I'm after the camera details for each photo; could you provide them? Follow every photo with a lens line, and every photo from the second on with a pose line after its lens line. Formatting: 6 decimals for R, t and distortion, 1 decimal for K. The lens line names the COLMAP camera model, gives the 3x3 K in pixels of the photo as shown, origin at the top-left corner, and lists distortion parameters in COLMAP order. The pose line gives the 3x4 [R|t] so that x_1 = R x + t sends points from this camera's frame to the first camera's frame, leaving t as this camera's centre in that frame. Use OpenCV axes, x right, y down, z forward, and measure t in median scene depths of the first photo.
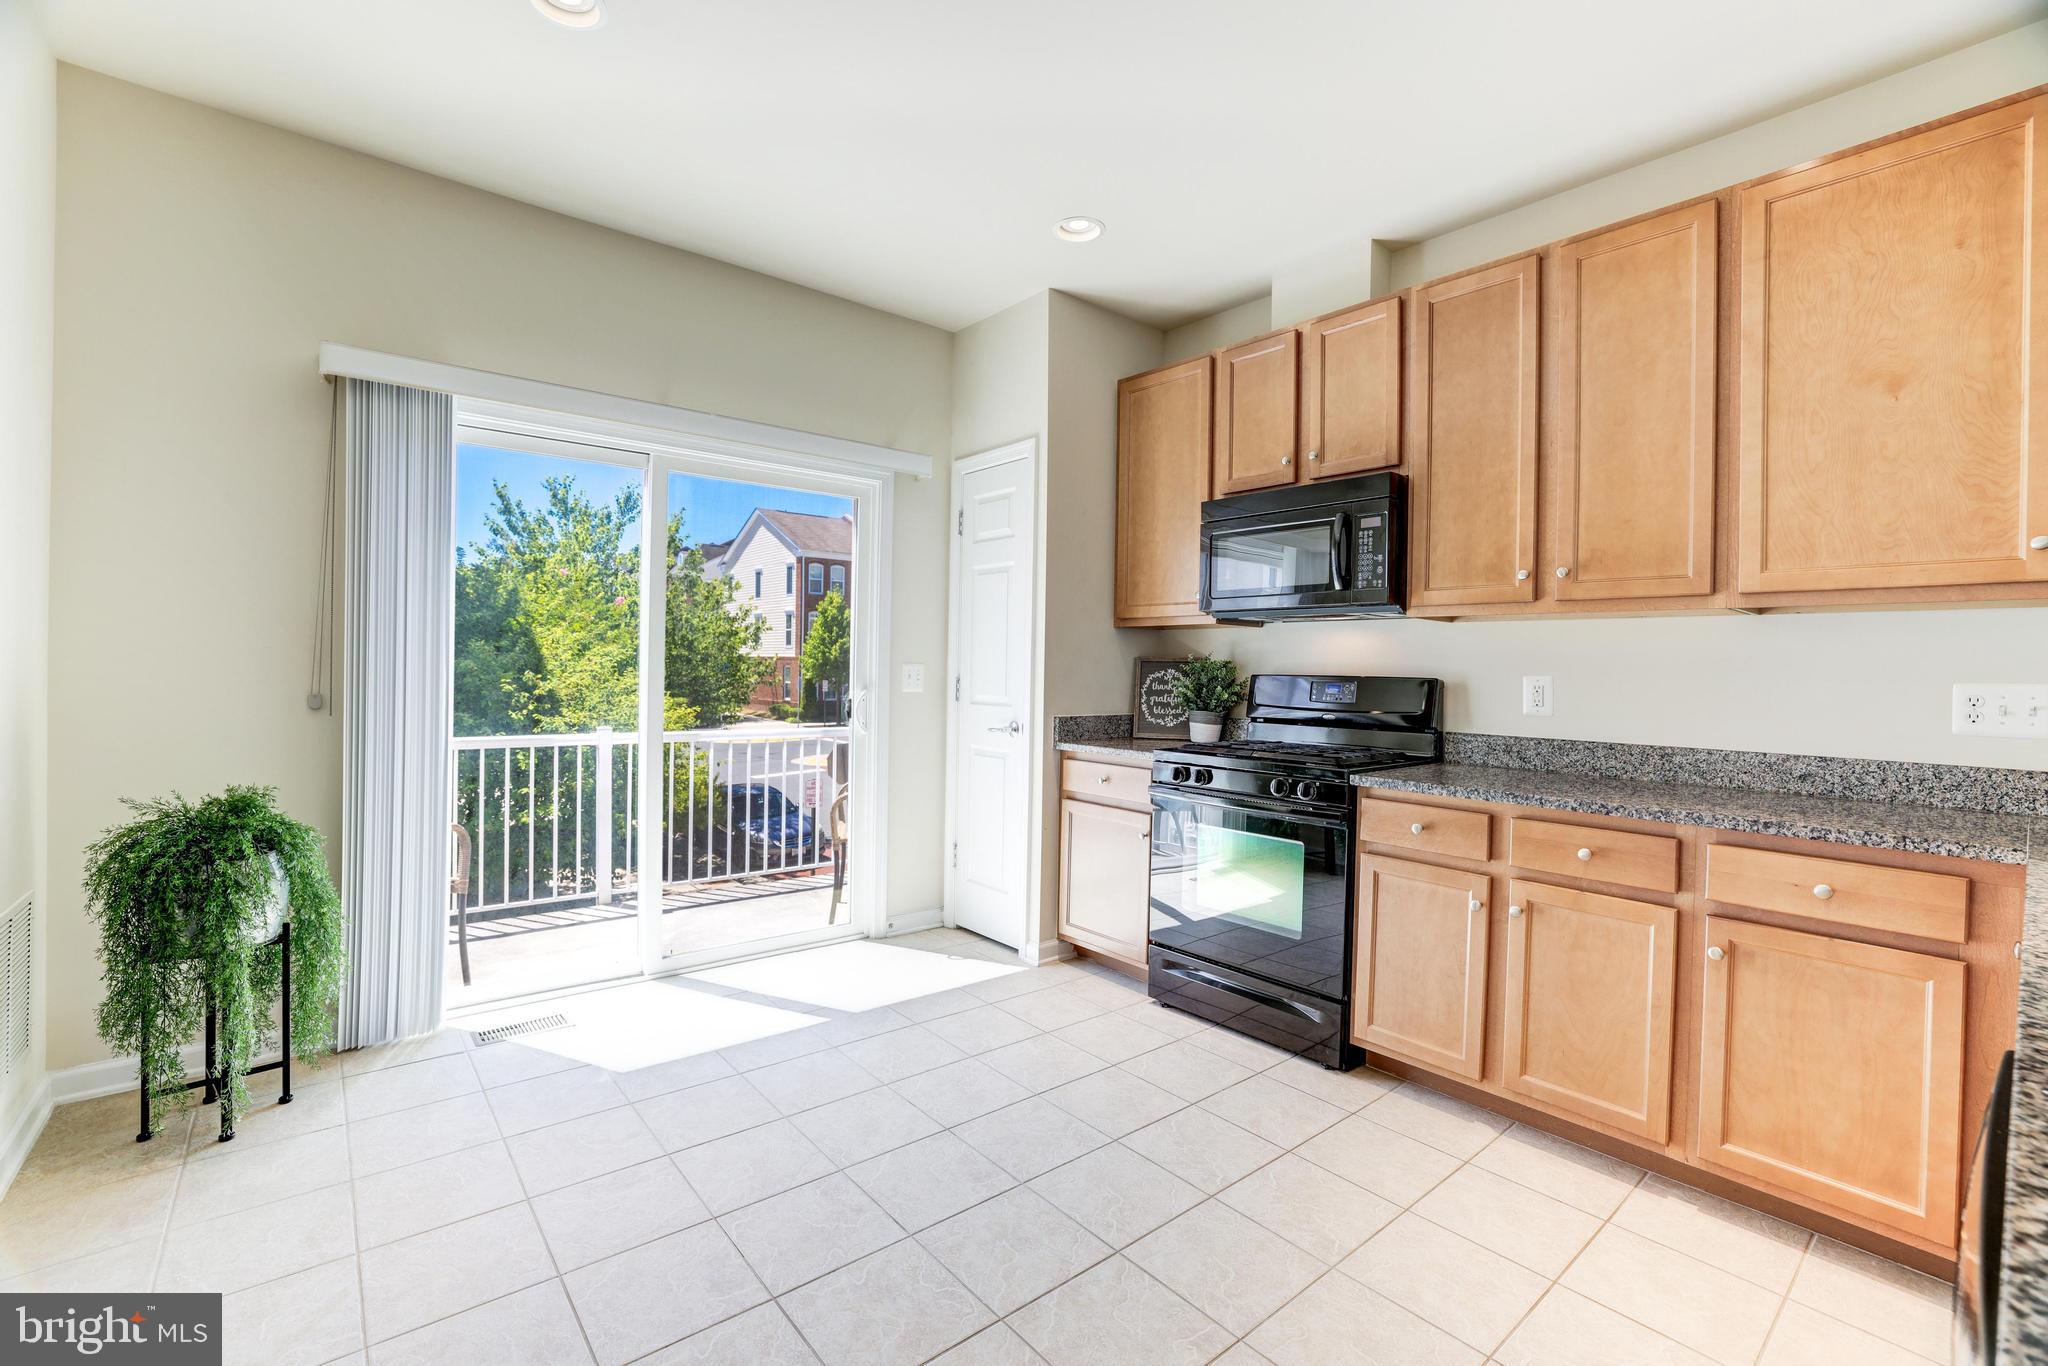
lens RADIAL K [[894.1, 0, 1023.3], [0, 894.1, 670.4], [0, 0, 1]] dist [-0.048865, 0.017939]
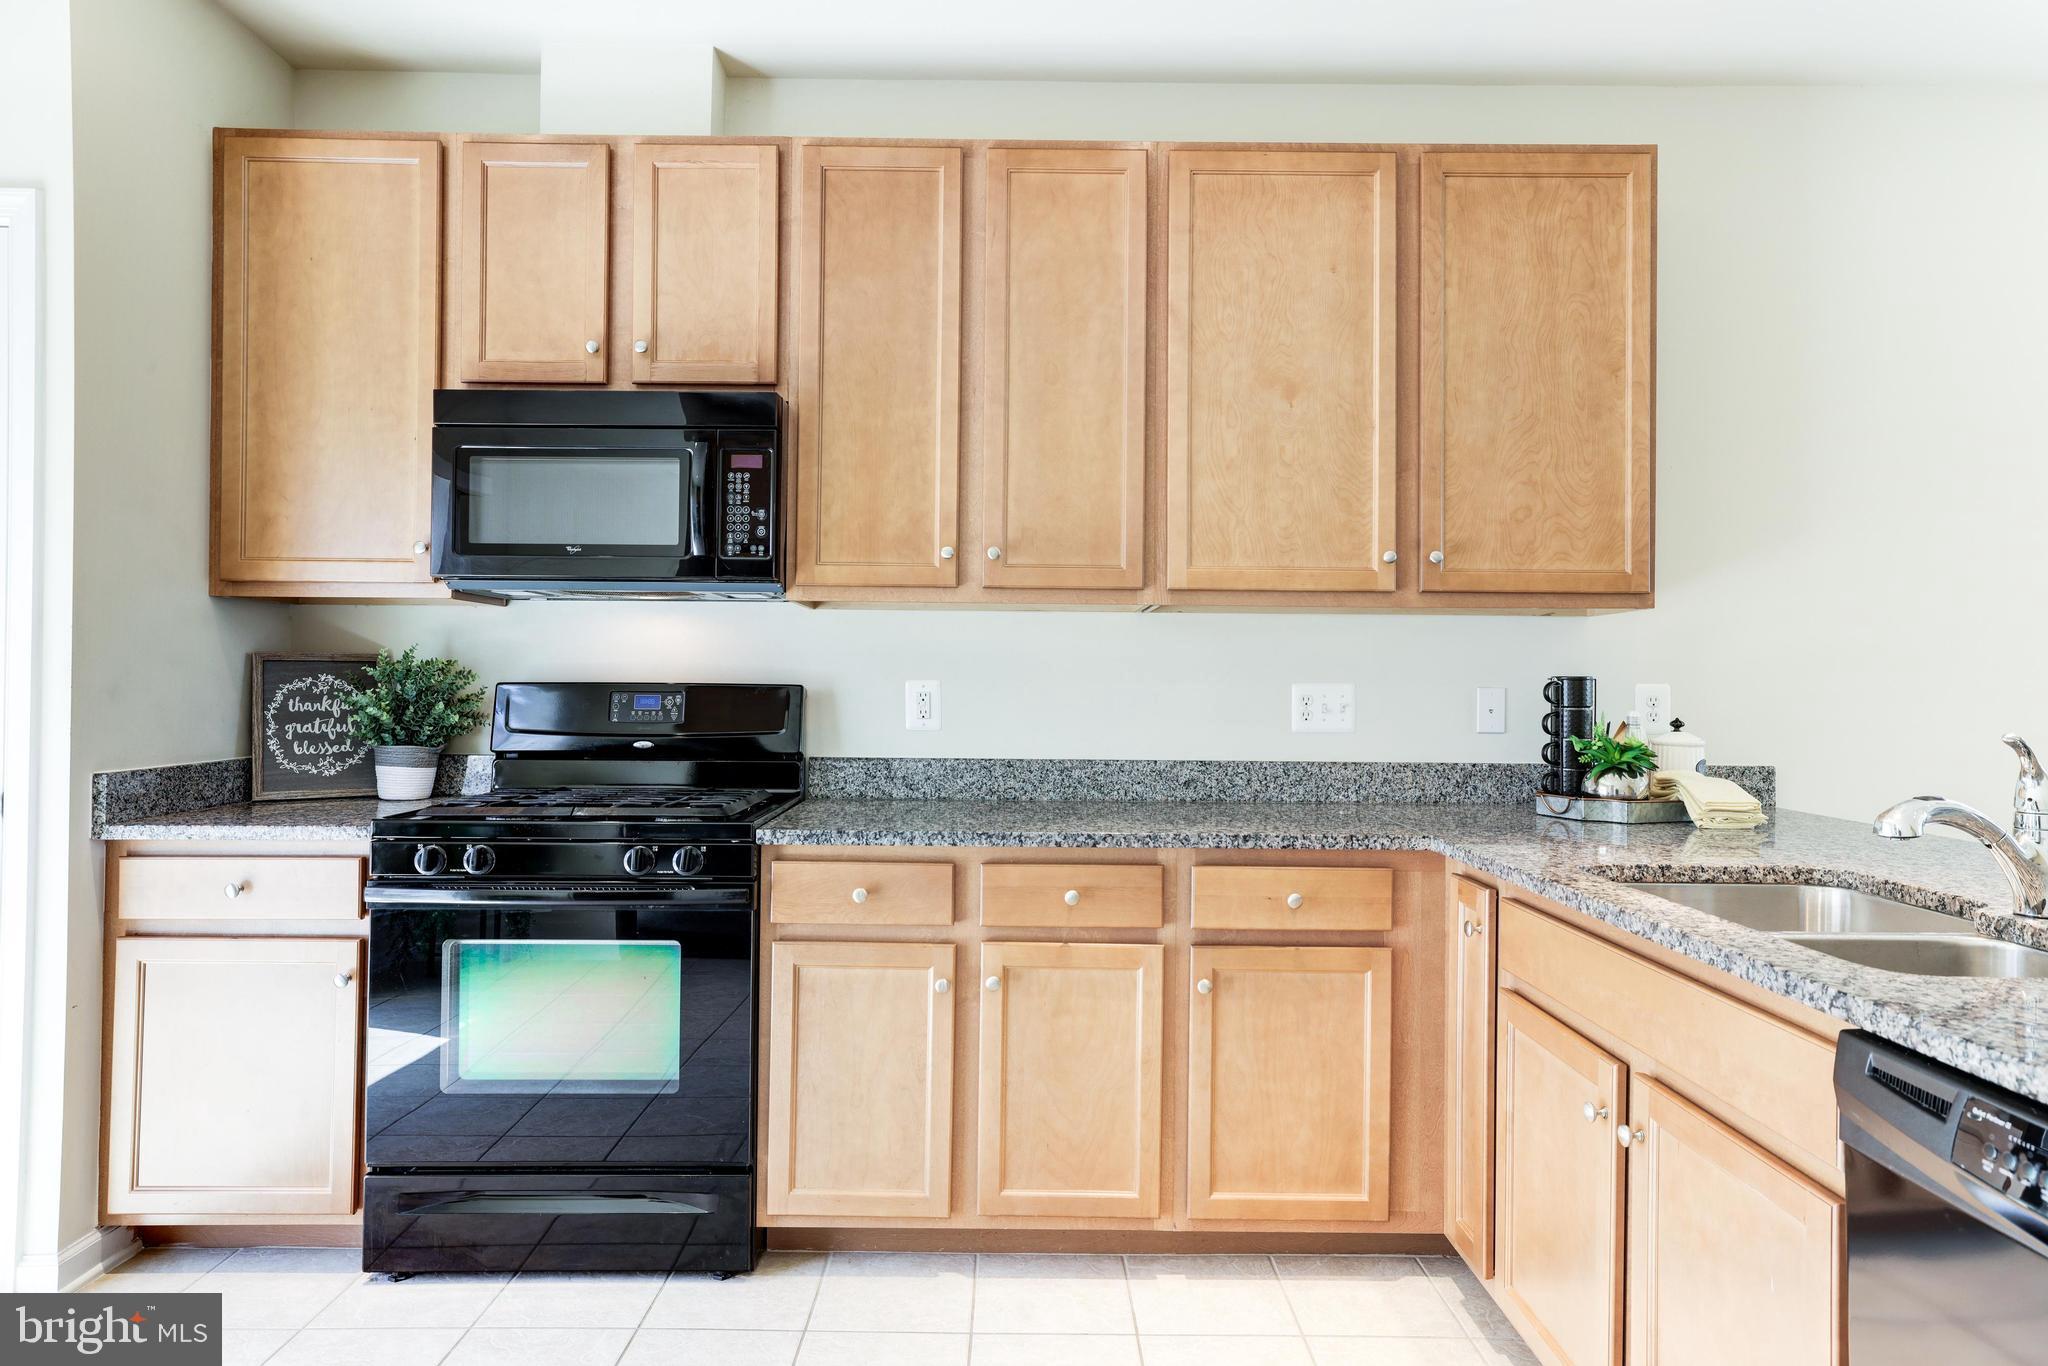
lens RADIAL K [[1208.5, 0, 1025.8], [0, 1208.5, 668.4], [0, 0, 1]] dist [-0.002292, 0.017048]
pose [[0.635734, -0.005680, 0.771887, -0.221407], [0.005071, 0.999982, 0.003182, -0.008356], [-0.771891, 0.001891, 0.635752, 0.259867]]
